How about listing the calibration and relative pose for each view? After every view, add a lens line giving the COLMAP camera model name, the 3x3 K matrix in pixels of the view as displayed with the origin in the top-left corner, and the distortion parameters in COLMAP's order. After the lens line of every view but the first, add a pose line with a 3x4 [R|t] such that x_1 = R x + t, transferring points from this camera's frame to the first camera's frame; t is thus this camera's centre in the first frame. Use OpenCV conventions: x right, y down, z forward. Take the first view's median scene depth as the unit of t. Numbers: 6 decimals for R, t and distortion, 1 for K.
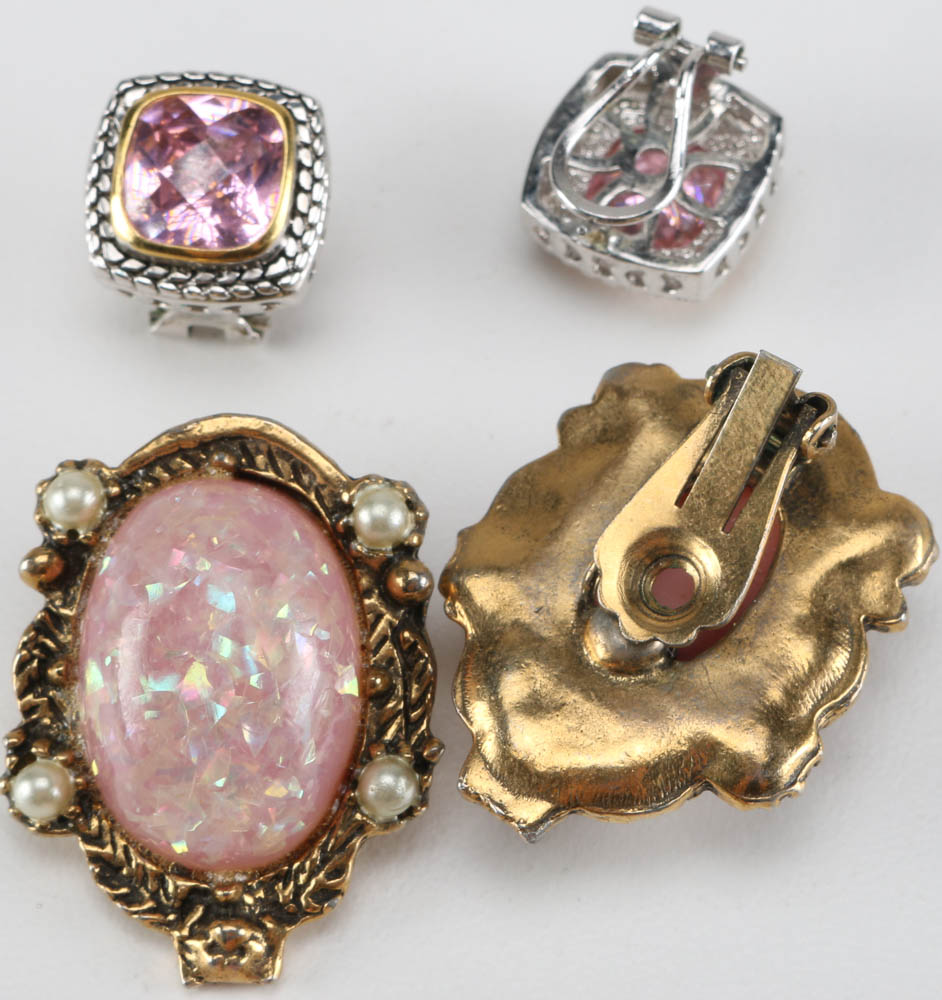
lens RADIAL K [[3078.8, 0, 472.4], [0, 3078.8, 498.1], [0, 0, 1]] dist [0.046674, 0.000000]
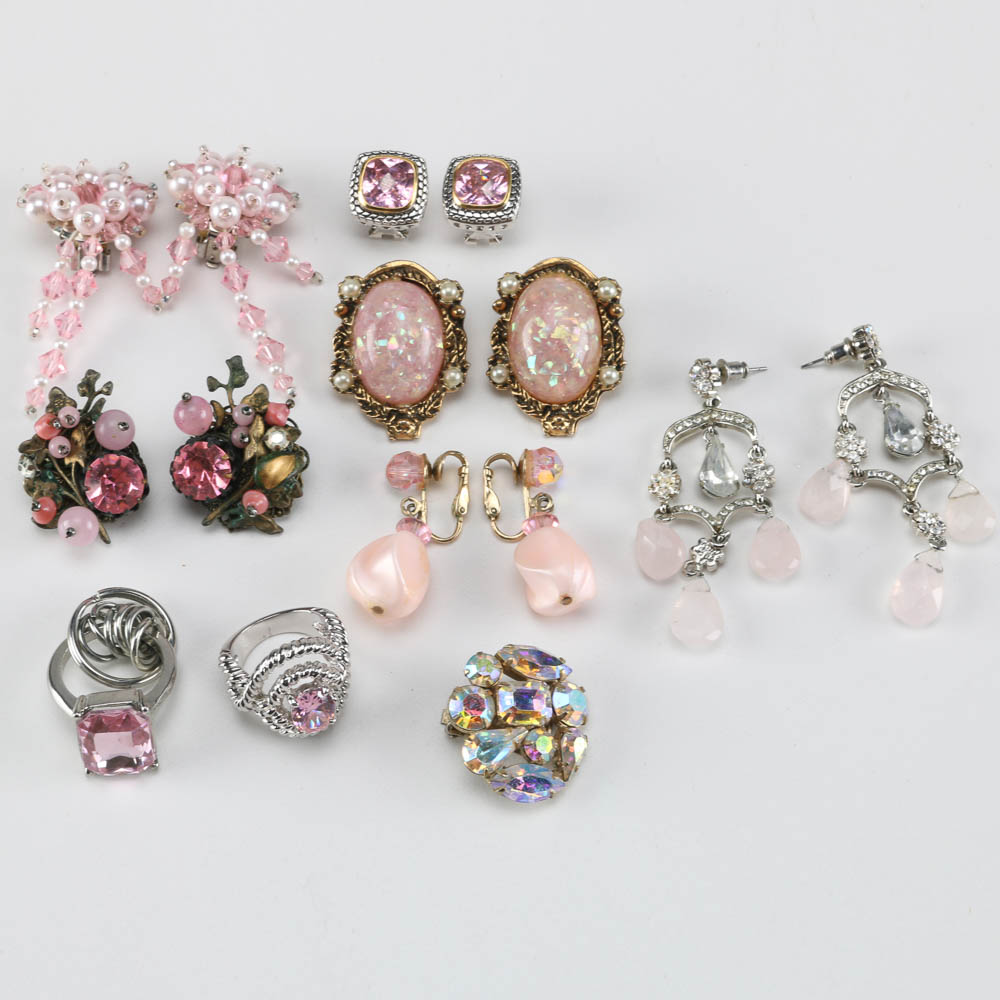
lens RADIAL K [[2873.8, 0, 499.8], [0, 2873.8, 501.8], [0, 0, 1]] dist [0.162765, 0.000000]
pose [[0.999517, -0.018626, 0.024864, -0.054781], [0.018696, 0.999822, -0.002598, 0.229578], [-0.024811, 0.003062, 0.999687, -1.942823]]
